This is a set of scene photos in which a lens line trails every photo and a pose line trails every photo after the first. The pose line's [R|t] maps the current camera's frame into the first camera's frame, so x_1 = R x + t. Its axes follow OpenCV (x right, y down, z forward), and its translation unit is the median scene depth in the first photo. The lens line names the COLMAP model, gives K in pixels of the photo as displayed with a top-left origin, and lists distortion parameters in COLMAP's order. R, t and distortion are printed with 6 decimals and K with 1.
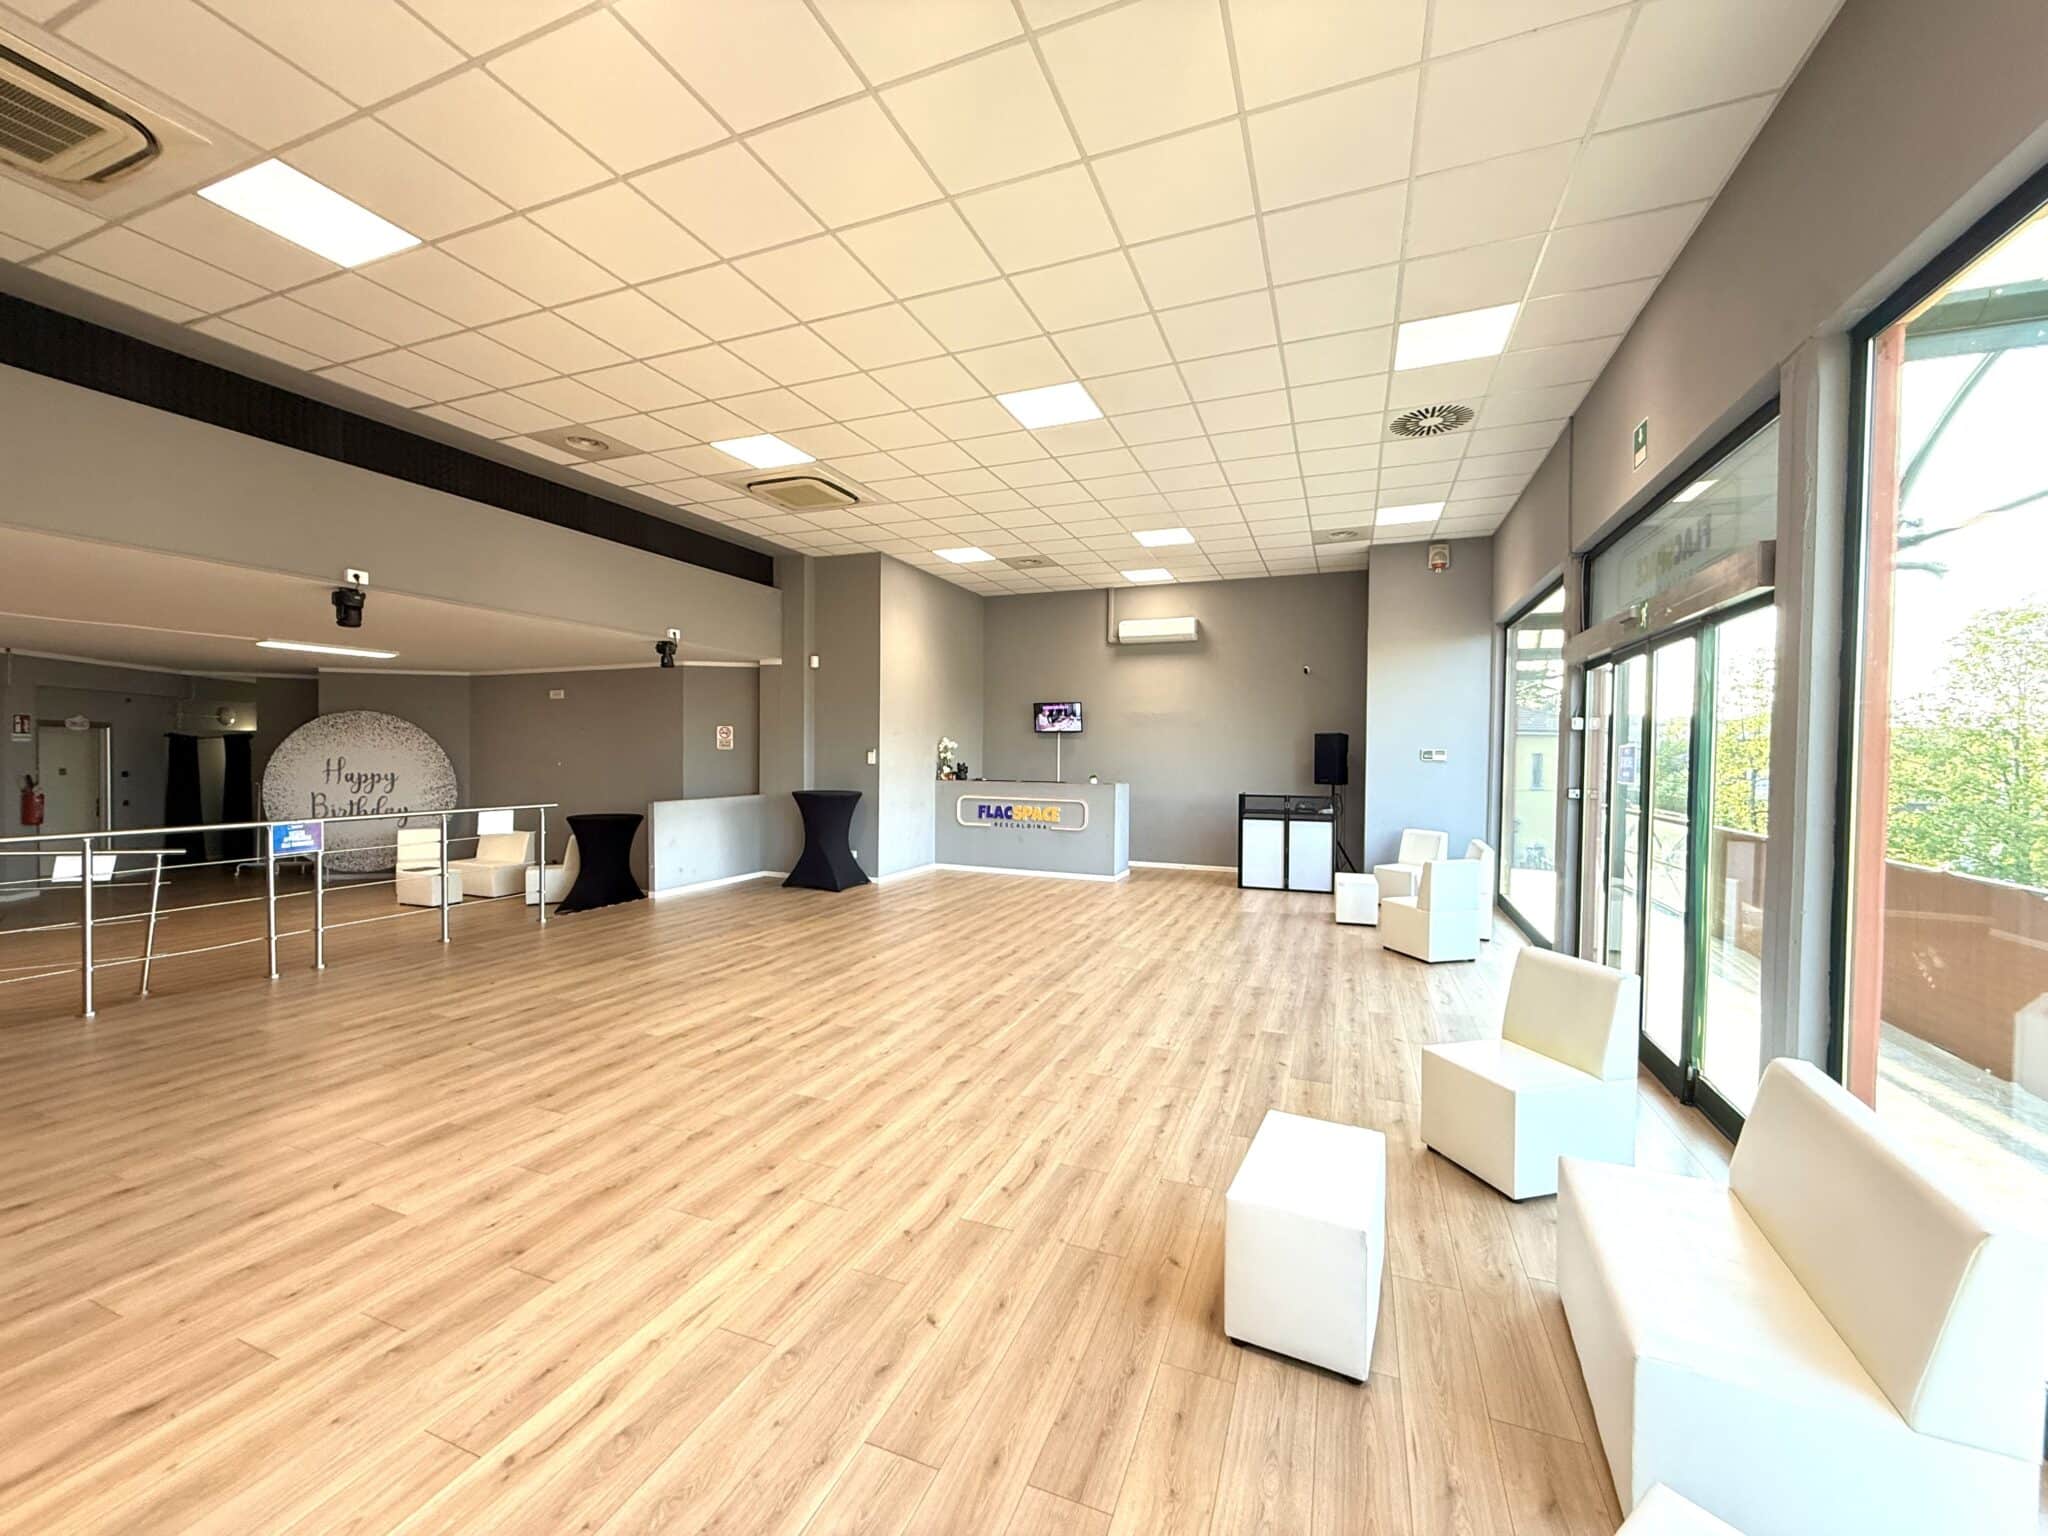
lens RADIAL K [[816.7, 0, 1024.4], [0, 816.7, 766.0], [0, 0, 1]] dist [0.001446, -0.000145]
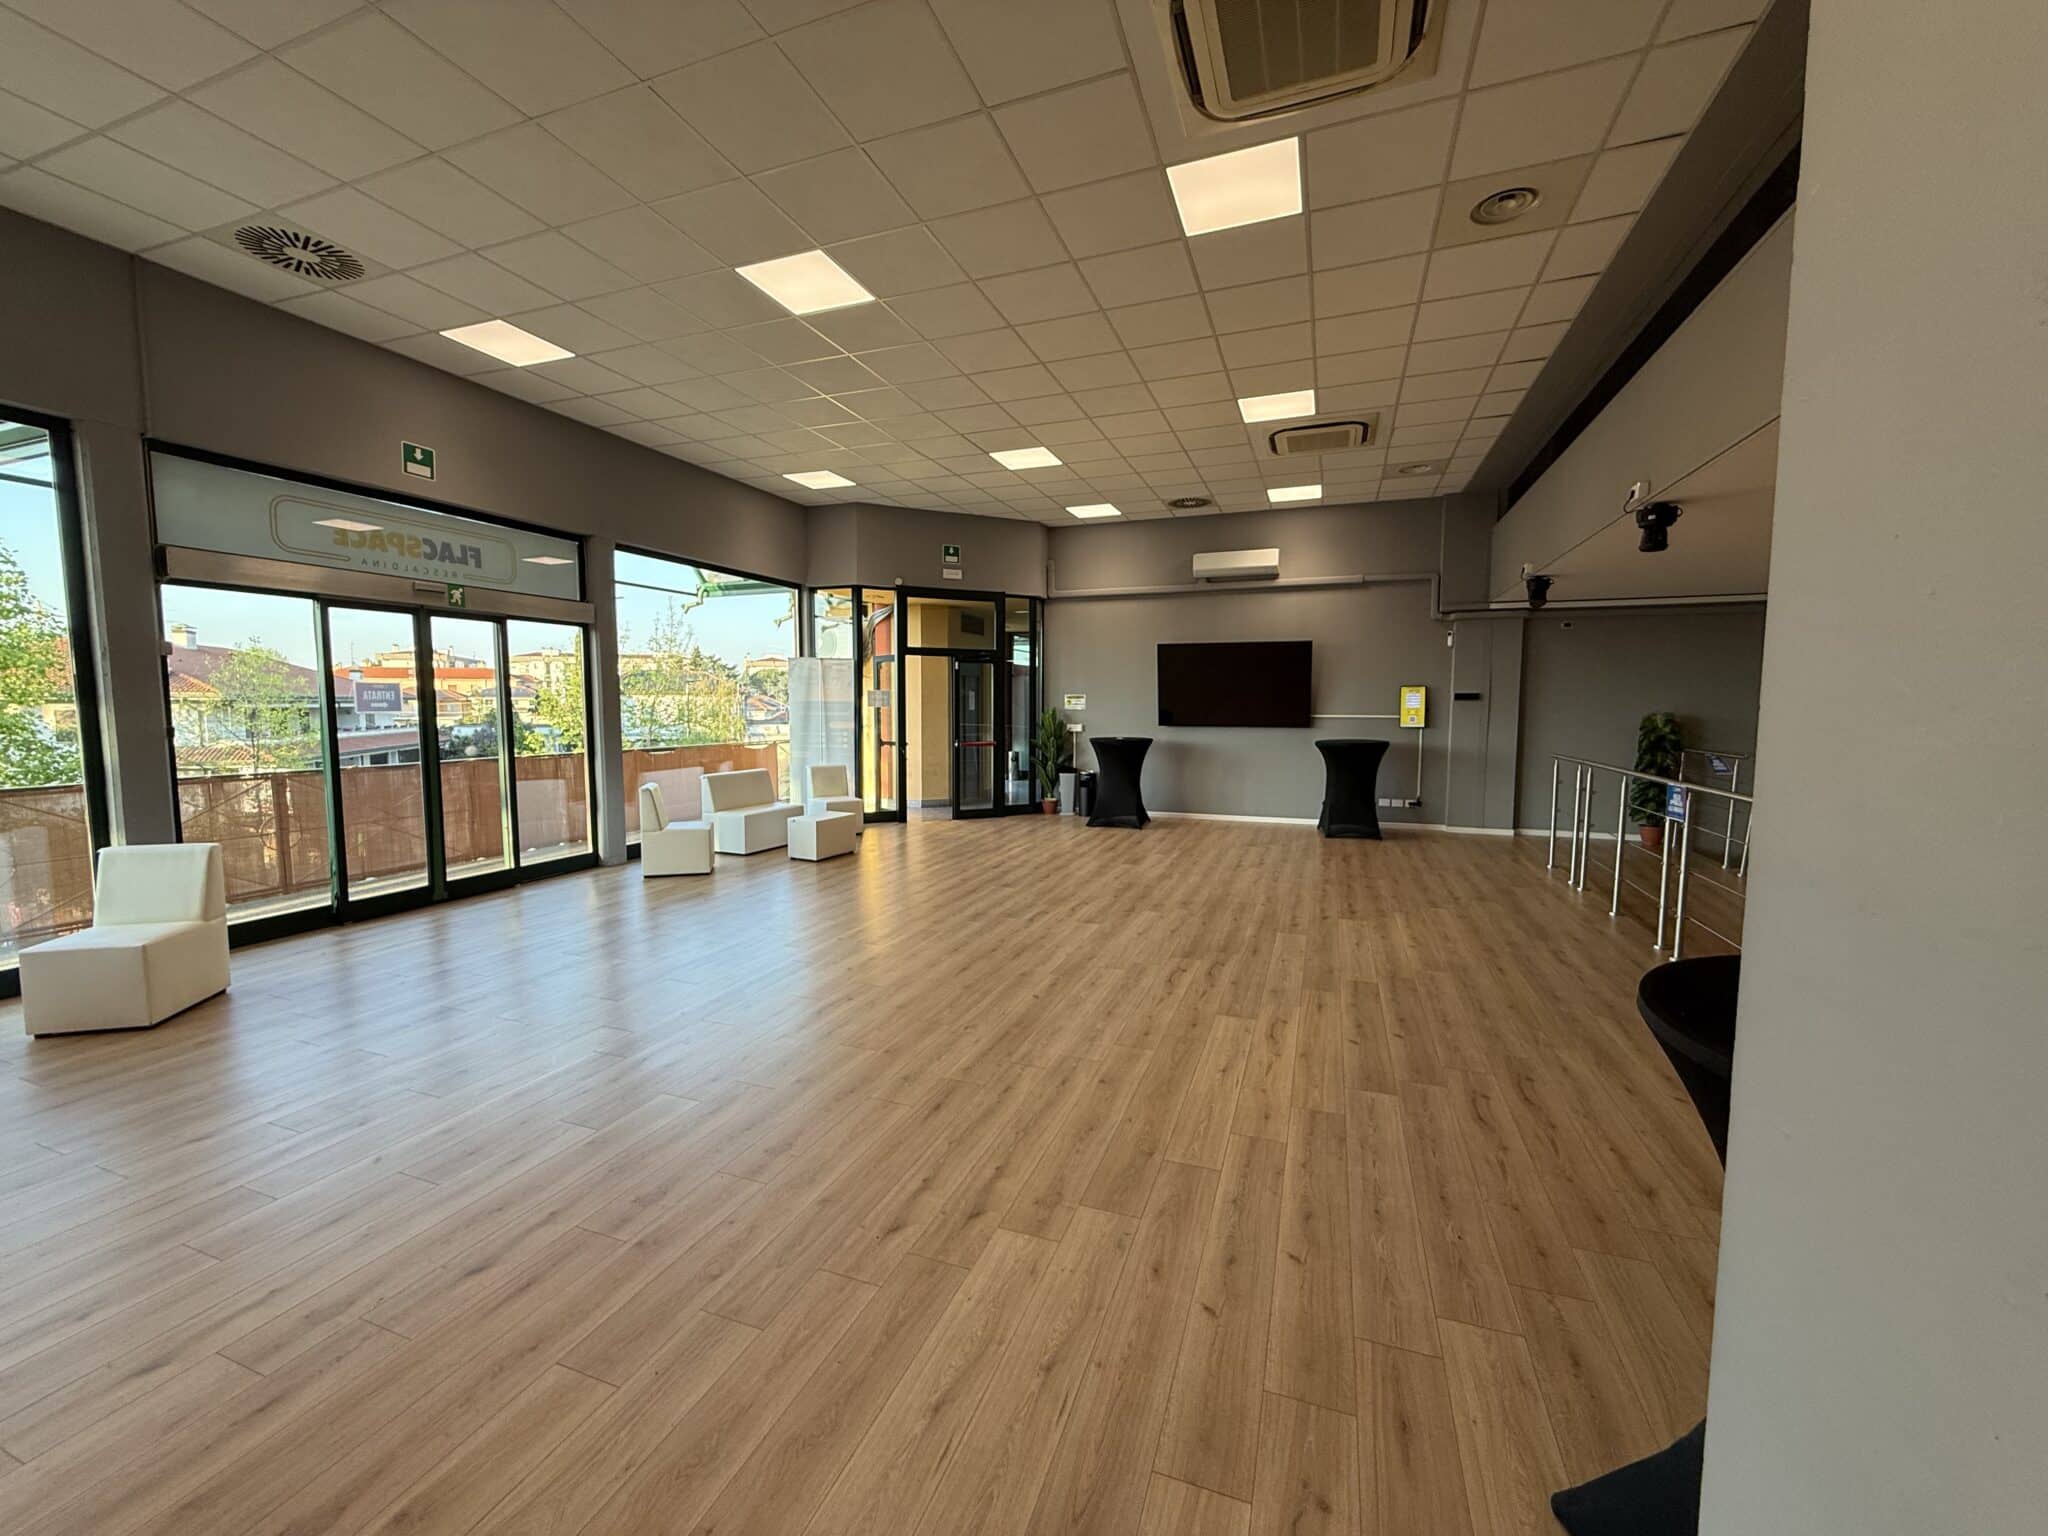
lens RADIAL K [[816.7, 0, 1016.7], [0, 816.7, 769.1], [0, 0, 1]] dist [0.001446, -0.000145]
pose [[-0.999810, -0.011927, -0.015448, -0.186096], [-0.013508, 0.994204, 0.106659, -0.033283], [0.014086, 0.106847, -0.994176, 1.989583]]
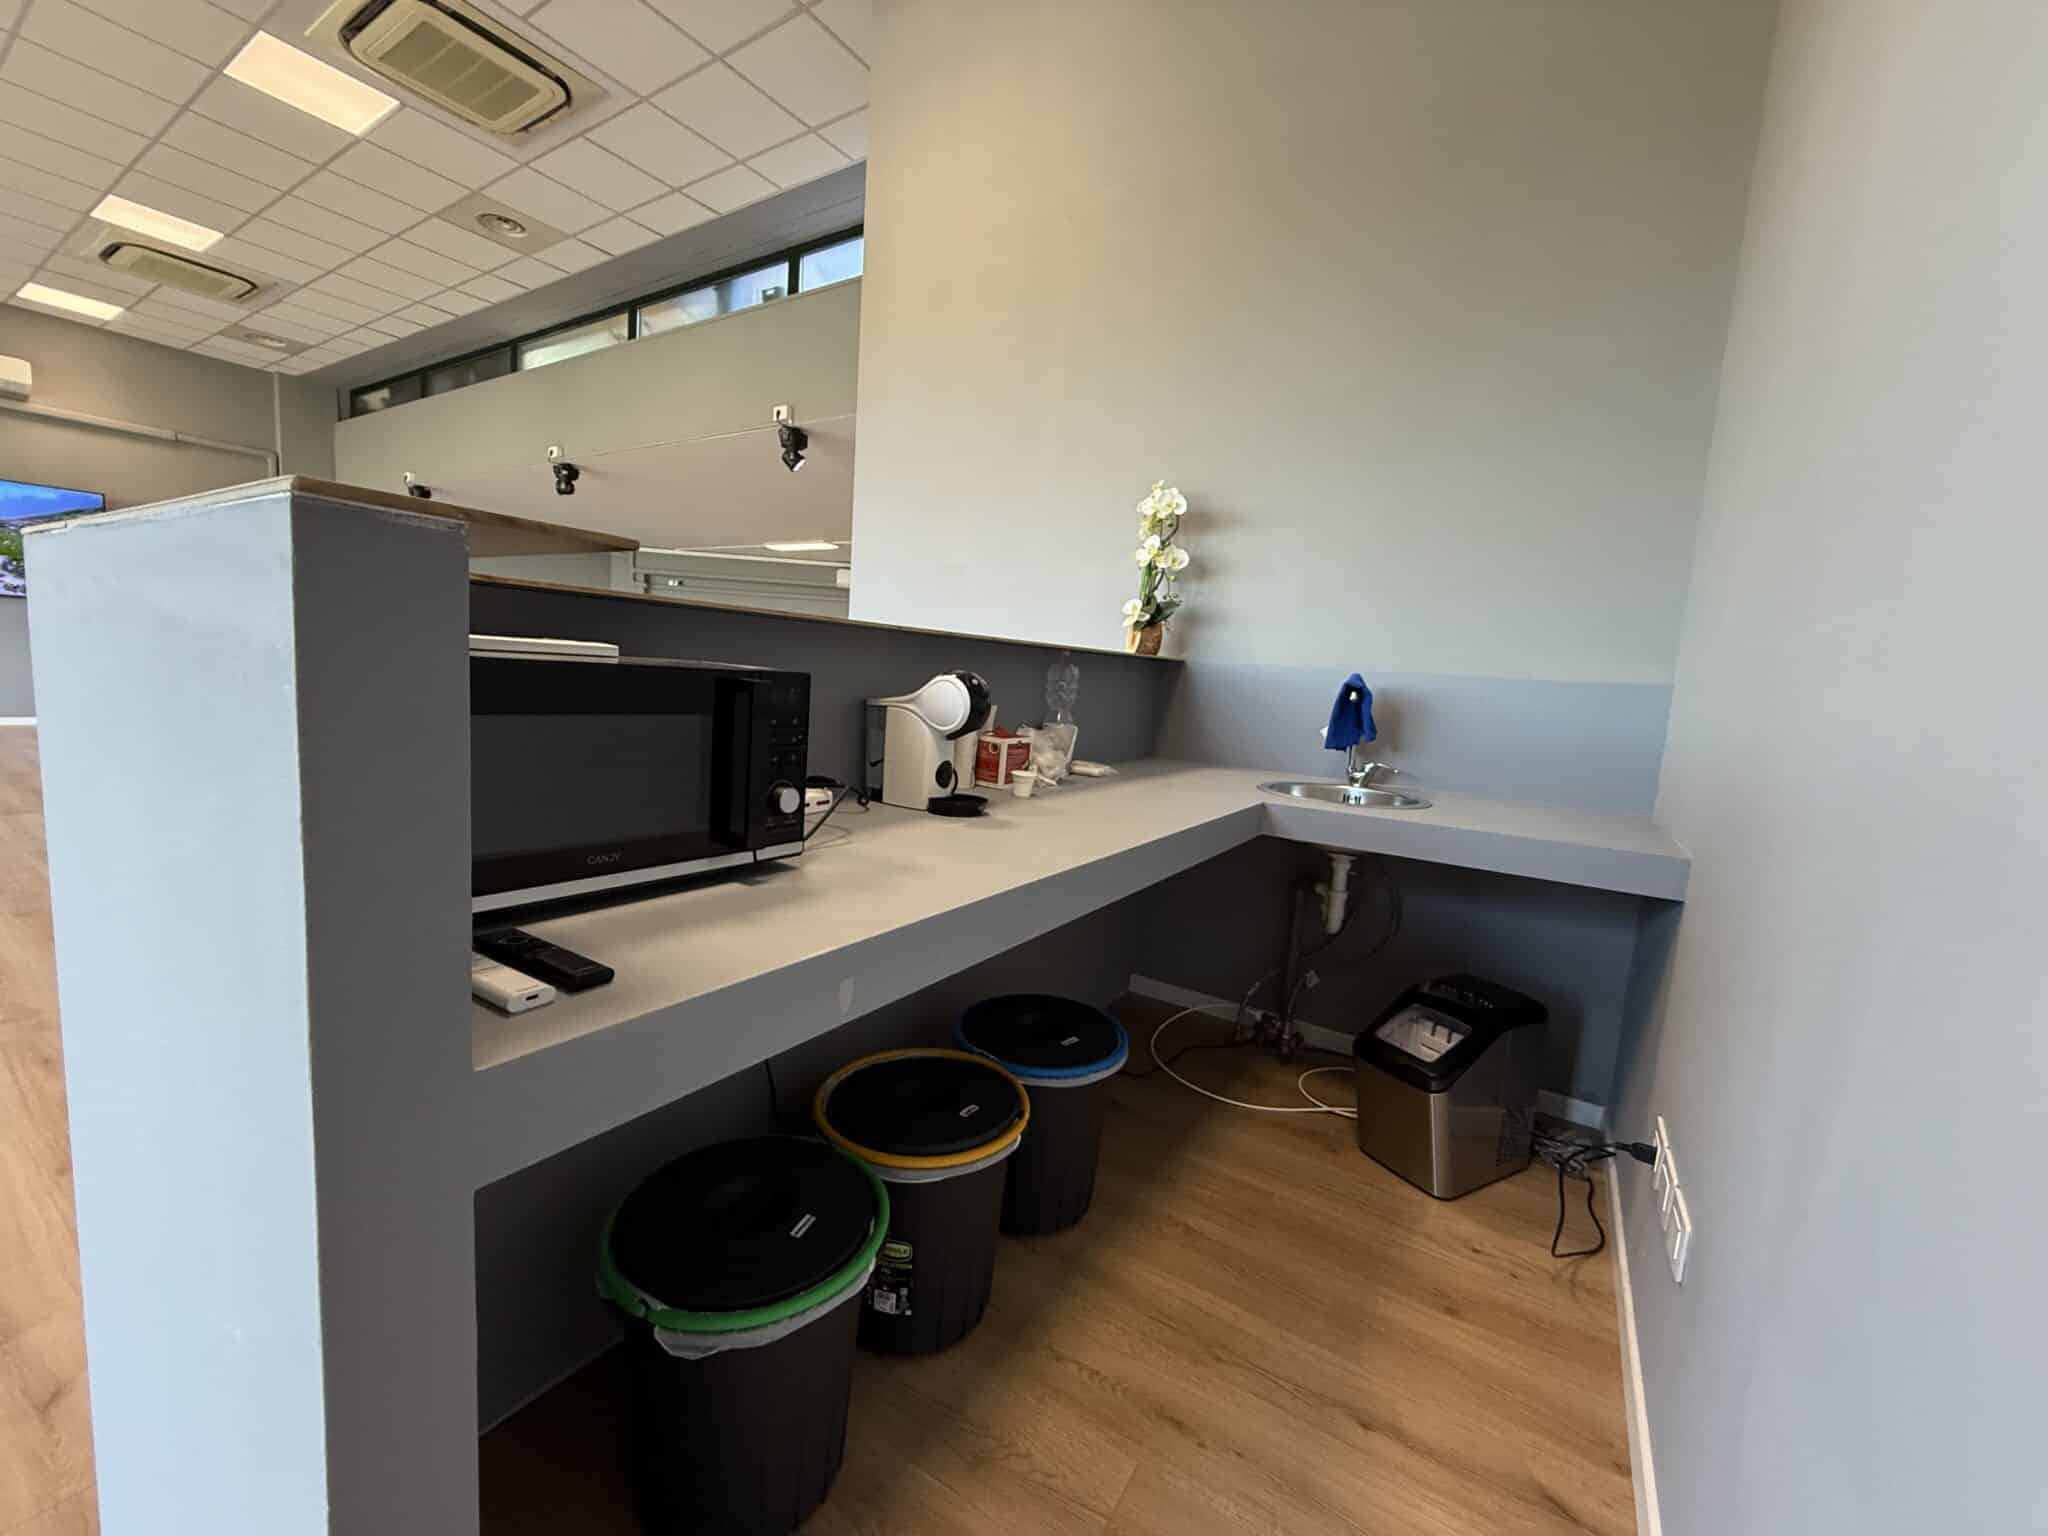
lens RADIAL K [[816.7, 0, 1019.6], [0, 816.7, 769.0], [0, 0, 1]] dist [0.001446, -0.000145]
pose [[-0.189952, 0.098591, -0.976831, 0.328070], [-0.088572, 0.989167, 0.117060, 0.038256], [0.977790, 0.108756, -0.179162, 2.112742]]
